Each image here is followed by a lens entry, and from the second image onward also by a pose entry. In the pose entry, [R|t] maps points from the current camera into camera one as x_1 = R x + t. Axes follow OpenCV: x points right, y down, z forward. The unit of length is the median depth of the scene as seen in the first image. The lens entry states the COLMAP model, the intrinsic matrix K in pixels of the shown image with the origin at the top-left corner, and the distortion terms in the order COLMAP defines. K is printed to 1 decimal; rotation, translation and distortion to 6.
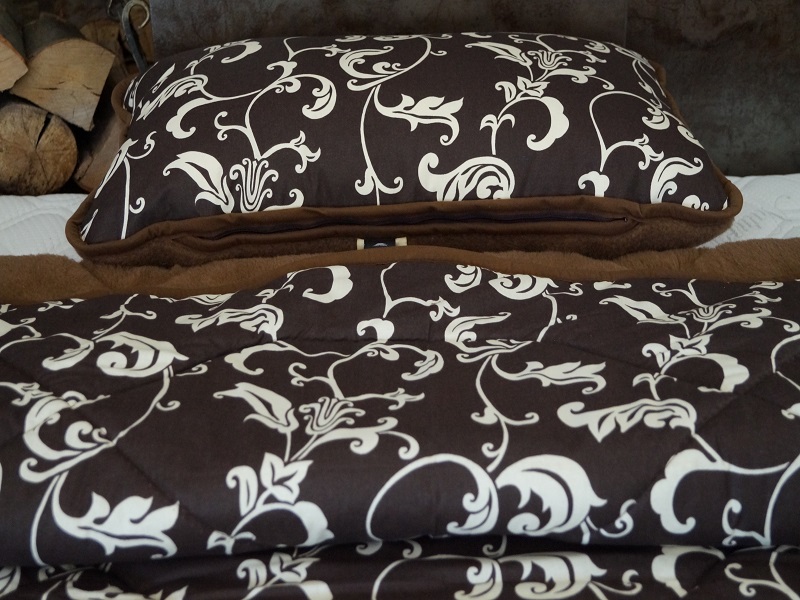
lens RADIAL K [[1311.2, 0, 412.2], [0, 1311.2, 328.7], [0, 0, 1]] dist [-0.040999, 0.000000]
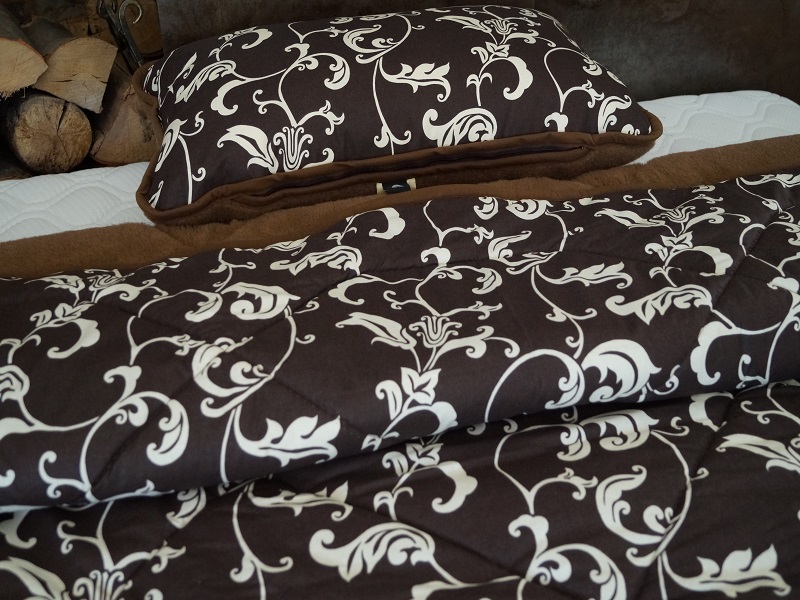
lens RADIAL K [[1009.7, 0, 414.7], [0, 1009.7, 308.5], [0, 0, 1]] dist [-0.068871, 0.000000]
pose [[0.975411, -0.123639, 0.182446, -0.199661], [0.108347, 0.989887, 0.091564, -0.035077], [-0.191922, -0.069546, 0.978943, 0.047519]]
